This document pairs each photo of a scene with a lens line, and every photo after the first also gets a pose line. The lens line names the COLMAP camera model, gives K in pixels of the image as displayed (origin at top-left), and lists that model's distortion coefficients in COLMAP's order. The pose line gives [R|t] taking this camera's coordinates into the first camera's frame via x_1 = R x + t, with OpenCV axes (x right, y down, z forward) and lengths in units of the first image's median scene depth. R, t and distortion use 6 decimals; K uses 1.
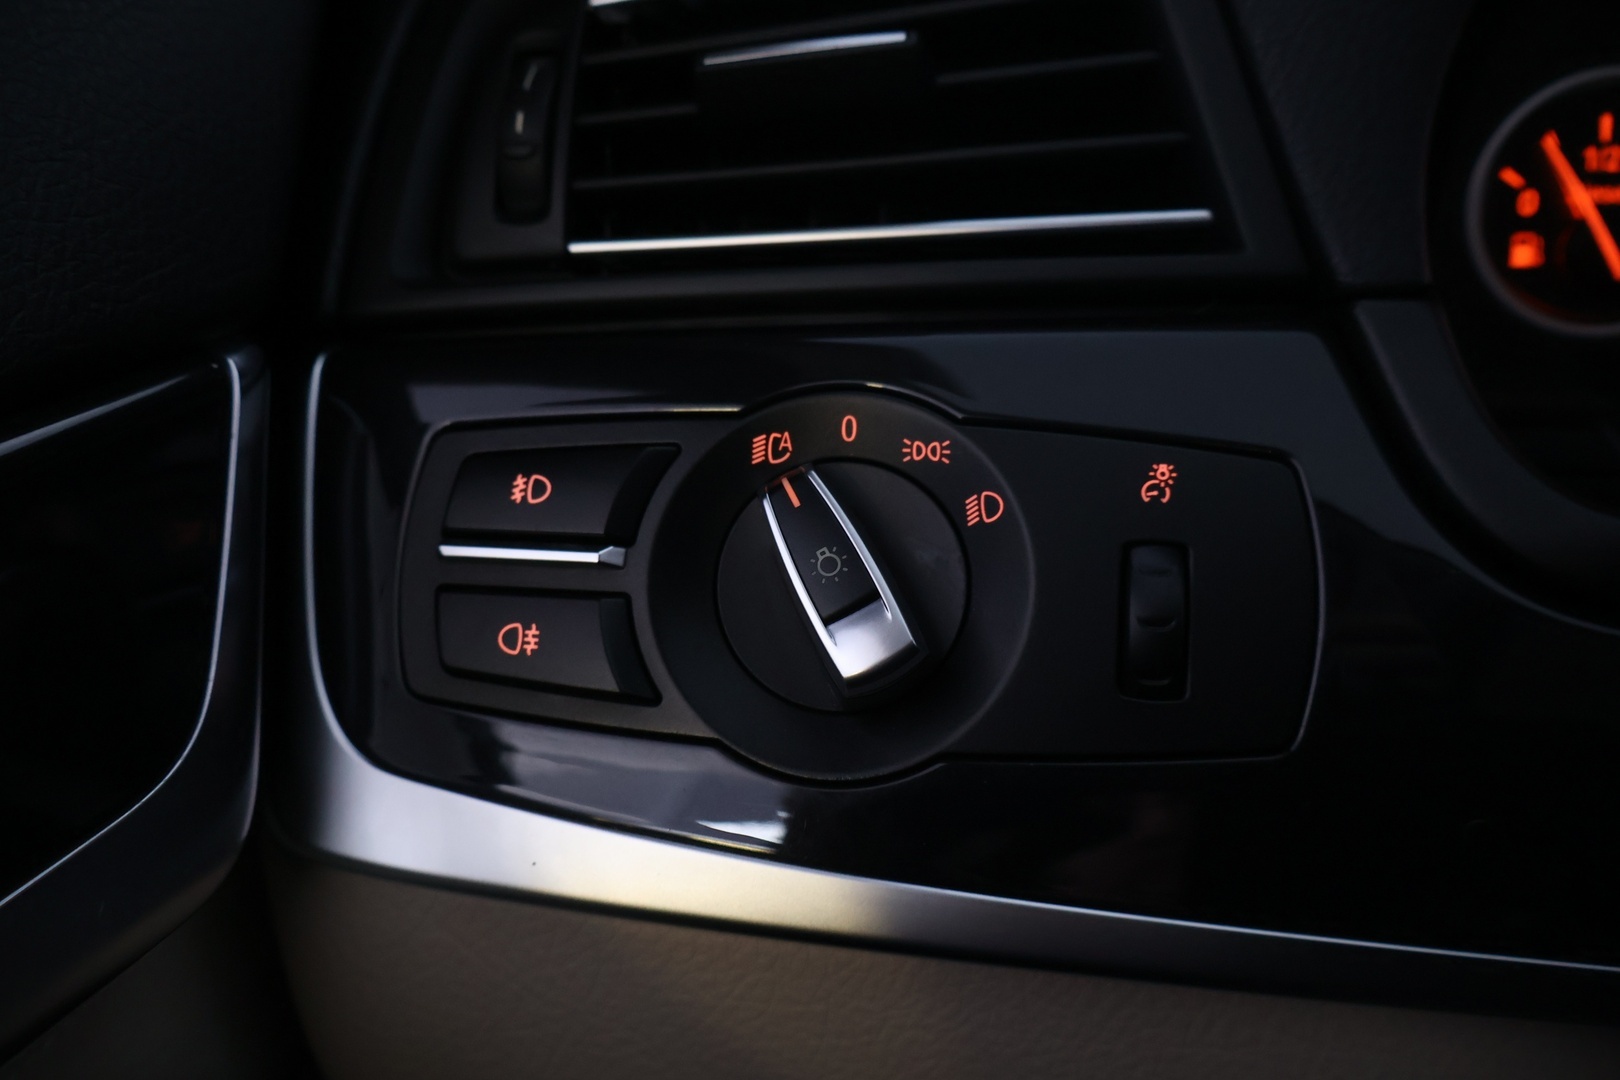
lens RADIAL K [[1348.7, 0, 809.6], [0, 1348.7, 537.5], [0, 0, 1]] dist [-0.005468, -0.001844]
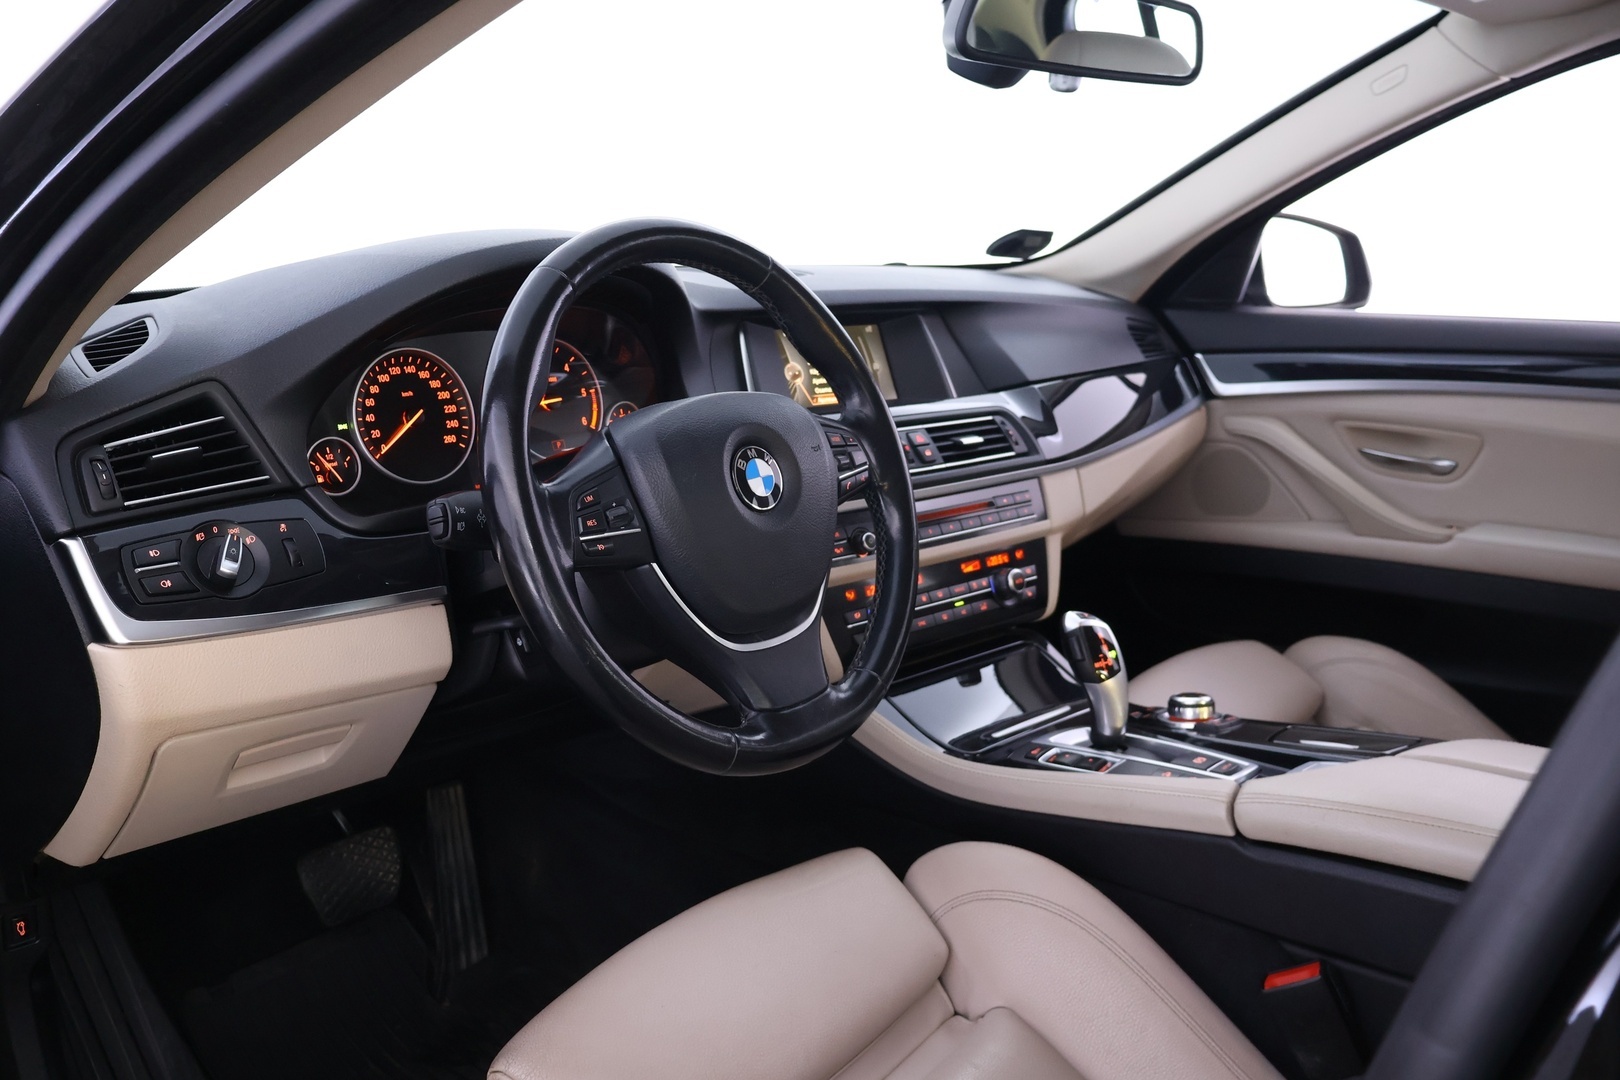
lens RADIAL K [[1348.7, 0, 809.0], [0, 1348.7, 537.6], [0, 0, 1]] dist [-0.005468, -0.001844]
pose [[0.569147, -0.151736, 0.808114, -2.310908], [0.312500, 0.948993, -0.041903, 0.701581], [-0.760536, 0.276384, 0.587534, -2.951247]]
